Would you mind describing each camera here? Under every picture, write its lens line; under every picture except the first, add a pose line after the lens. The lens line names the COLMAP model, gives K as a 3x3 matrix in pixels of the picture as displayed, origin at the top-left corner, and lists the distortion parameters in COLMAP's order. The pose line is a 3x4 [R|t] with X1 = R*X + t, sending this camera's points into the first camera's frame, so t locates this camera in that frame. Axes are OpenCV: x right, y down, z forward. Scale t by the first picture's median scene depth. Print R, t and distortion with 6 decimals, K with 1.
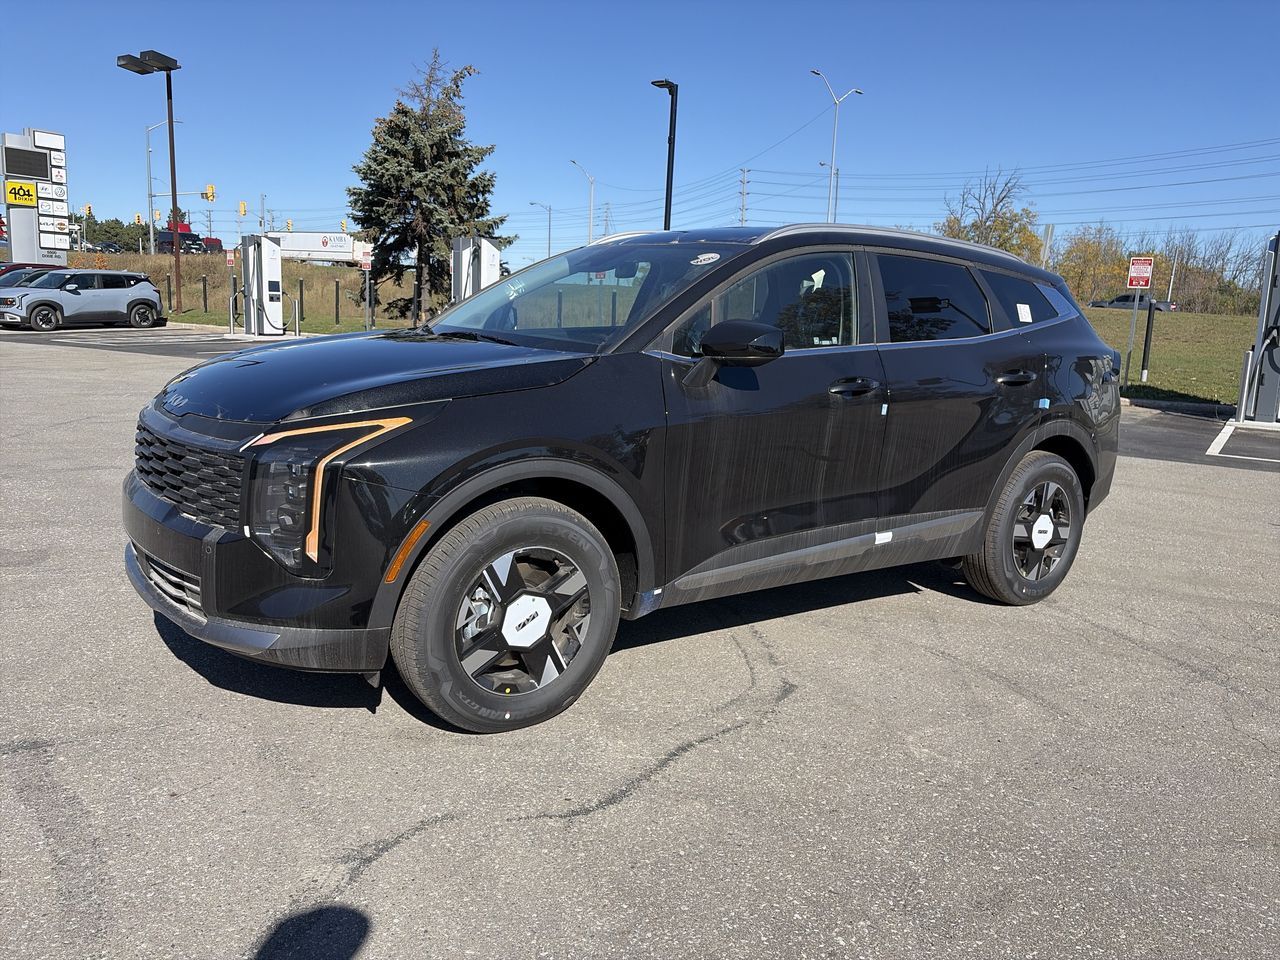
lens RADIAL K [[968.2, 0, 633.5], [0, 968.2, 470.4], [0, 0, 1]] dist [0.040783, -0.031423]
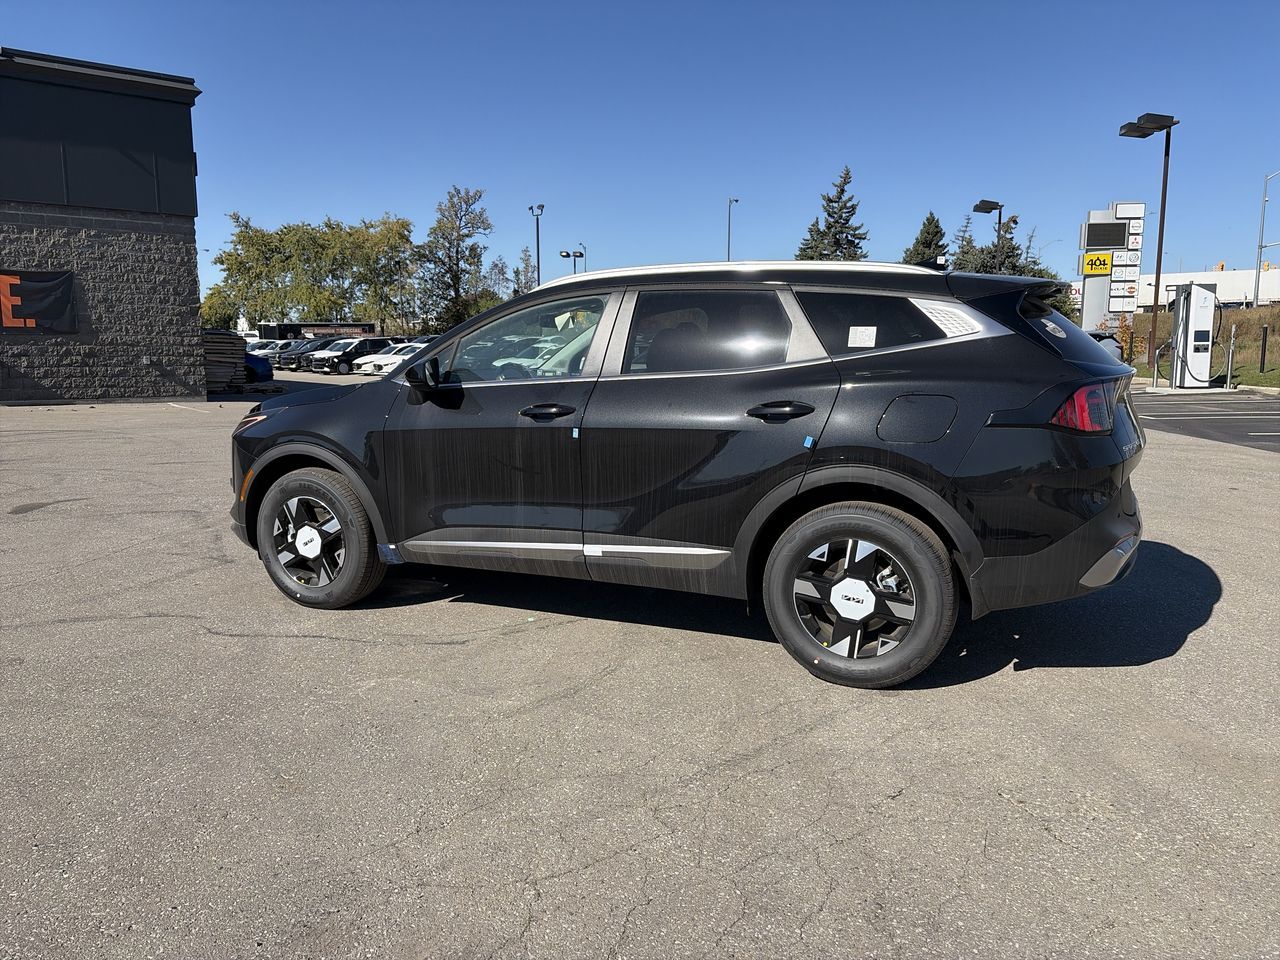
lens RADIAL K [[968.2, 0, 634.1], [0, 968.2, 486.5], [0, 0, 1]] dist [0.040783, -0.031423]
pose [[0.483077, 0.080875, -0.871835, 1.033354], [-0.118644, 0.992588, 0.026337, -0.031538], [0.867503, 0.090715, 0.489091, 0.423652]]
